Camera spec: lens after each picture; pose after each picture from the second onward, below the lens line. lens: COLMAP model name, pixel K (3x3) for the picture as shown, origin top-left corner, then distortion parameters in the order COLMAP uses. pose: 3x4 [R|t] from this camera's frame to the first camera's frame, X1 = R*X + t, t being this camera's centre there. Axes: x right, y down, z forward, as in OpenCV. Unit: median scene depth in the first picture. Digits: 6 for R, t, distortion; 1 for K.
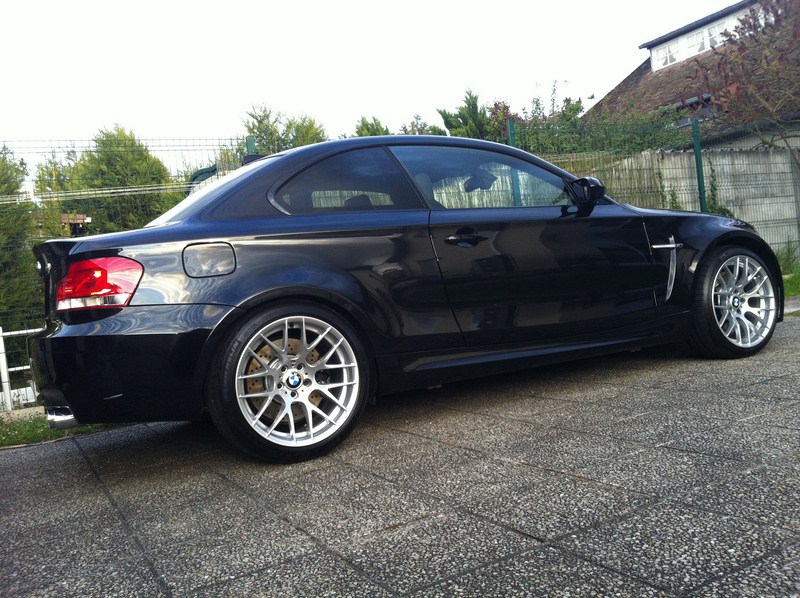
lens RADIAL K [[678.9, 0, 401.3], [0, 678.9, 320.5], [0, 0, 1]] dist [0.040541, -0.127546]
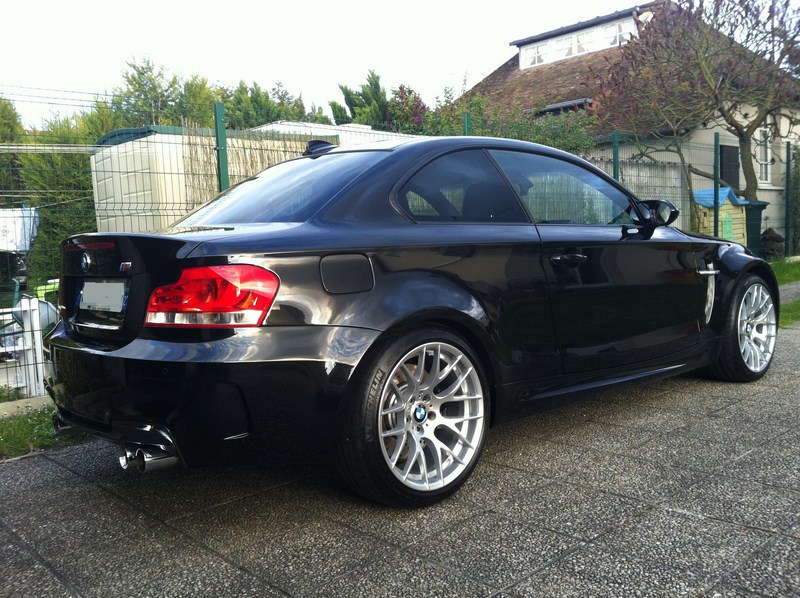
lens RADIAL K [[678.9, 0, 401.3], [0, 678.9, 320.5], [0, 0, 1]] dist [0.040541, -0.127546]
pose [[0.972215, 0.046583, 0.229407, -0.285809], [-0.054976, 0.998027, 0.030329, -0.043186], [-0.227542, -0.042098, 0.972858, 0.107855]]
